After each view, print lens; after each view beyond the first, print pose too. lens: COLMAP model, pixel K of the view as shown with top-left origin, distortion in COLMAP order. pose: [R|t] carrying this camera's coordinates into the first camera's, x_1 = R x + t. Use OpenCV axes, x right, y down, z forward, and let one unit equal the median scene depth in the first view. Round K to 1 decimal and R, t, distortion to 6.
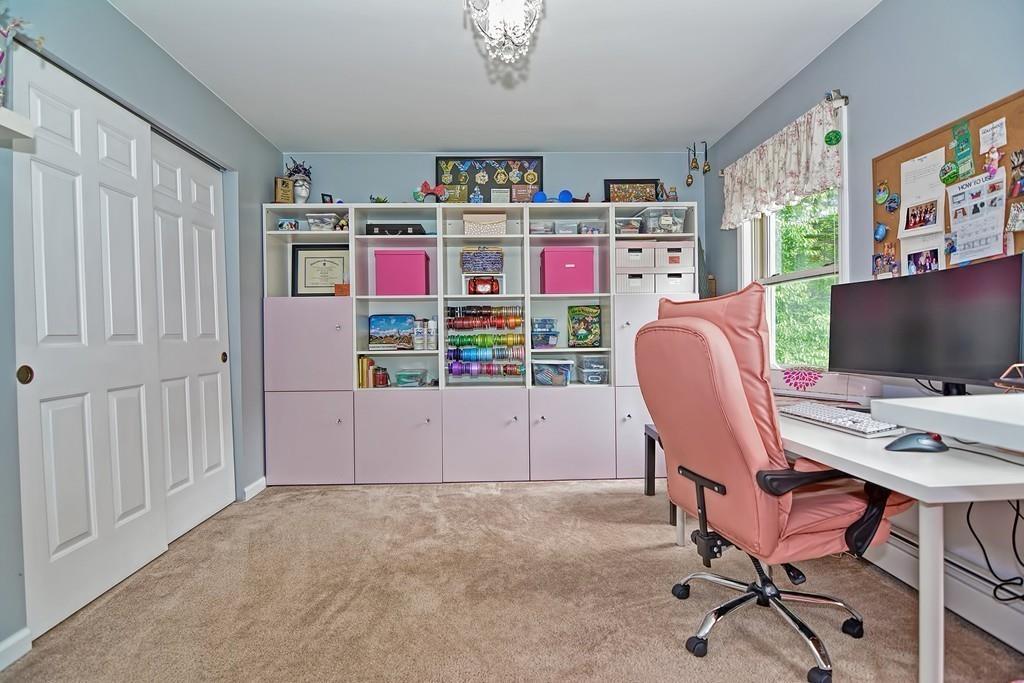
lens RADIAL K [[496.3, 0, 507.4], [0, 496.3, 340.1], [0, 0, 1]] dist [-0.002390, -0.012270]
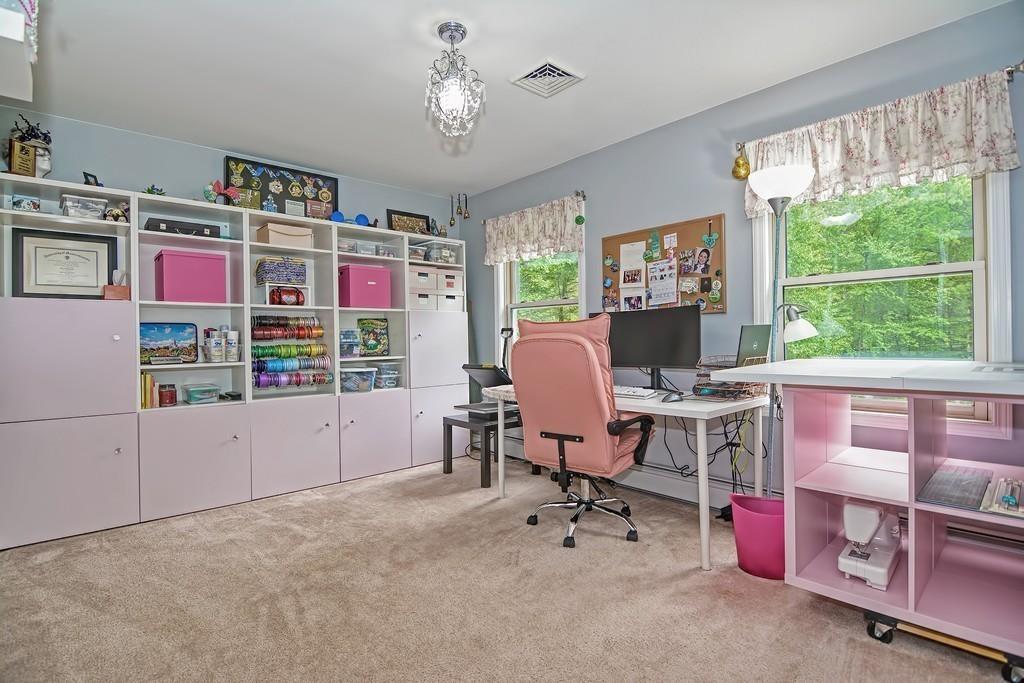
lens RADIAL K [[475.8, 0, 512.0], [0, 475.8, 341.5], [0, 0, 1]] dist [-0.002149, -0.011805]
pose [[0.774872, -0.001590, 0.632116, -0.312874], [0.012589, 0.999837, -0.012917, -0.000532], [-0.631993, 0.017967, 0.774766, -0.029373]]
